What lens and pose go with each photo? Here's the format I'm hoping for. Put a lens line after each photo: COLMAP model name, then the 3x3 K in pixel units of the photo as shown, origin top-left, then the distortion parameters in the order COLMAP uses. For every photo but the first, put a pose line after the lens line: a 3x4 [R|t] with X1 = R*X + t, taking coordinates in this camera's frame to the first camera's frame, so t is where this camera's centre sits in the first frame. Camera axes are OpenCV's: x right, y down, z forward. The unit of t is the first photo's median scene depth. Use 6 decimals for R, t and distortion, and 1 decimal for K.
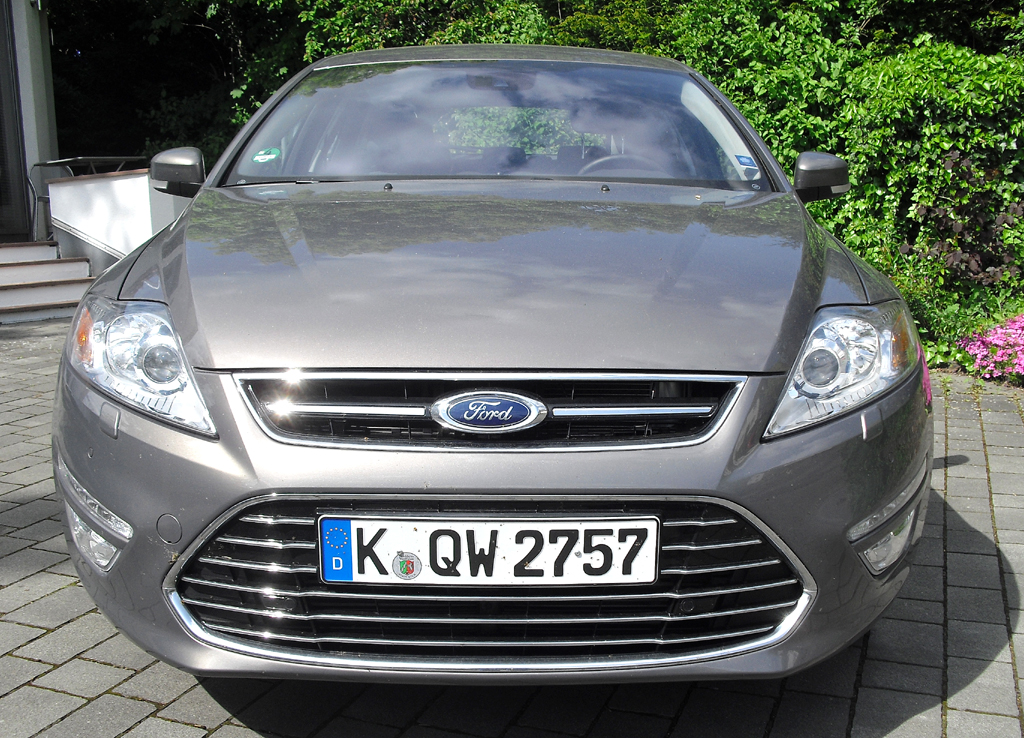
lens RADIAL K [[1092.4, 0, 512.0], [0, 1092.4, 369.0], [0, 0, 1]] dist [-0.053211, -0.004559]
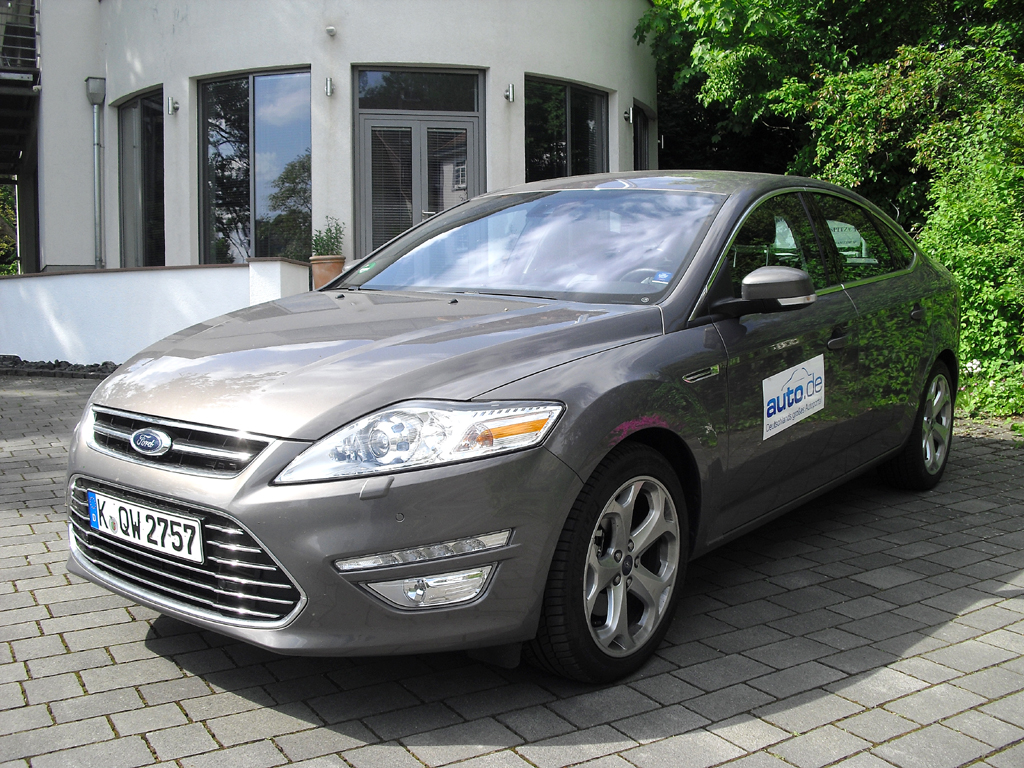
lens RADIAL K [[1124.6, 0, 512.0], [0, 1124.6, 384.0], [0, 0, 1]] dist [-0.201631, -0.003095]
pose [[0.764324, 0.067782, -0.641260, 1.470379], [-0.109169, 0.993707, -0.025084, -0.066655], [0.635524, 0.089178, 0.766914, 0.057486]]
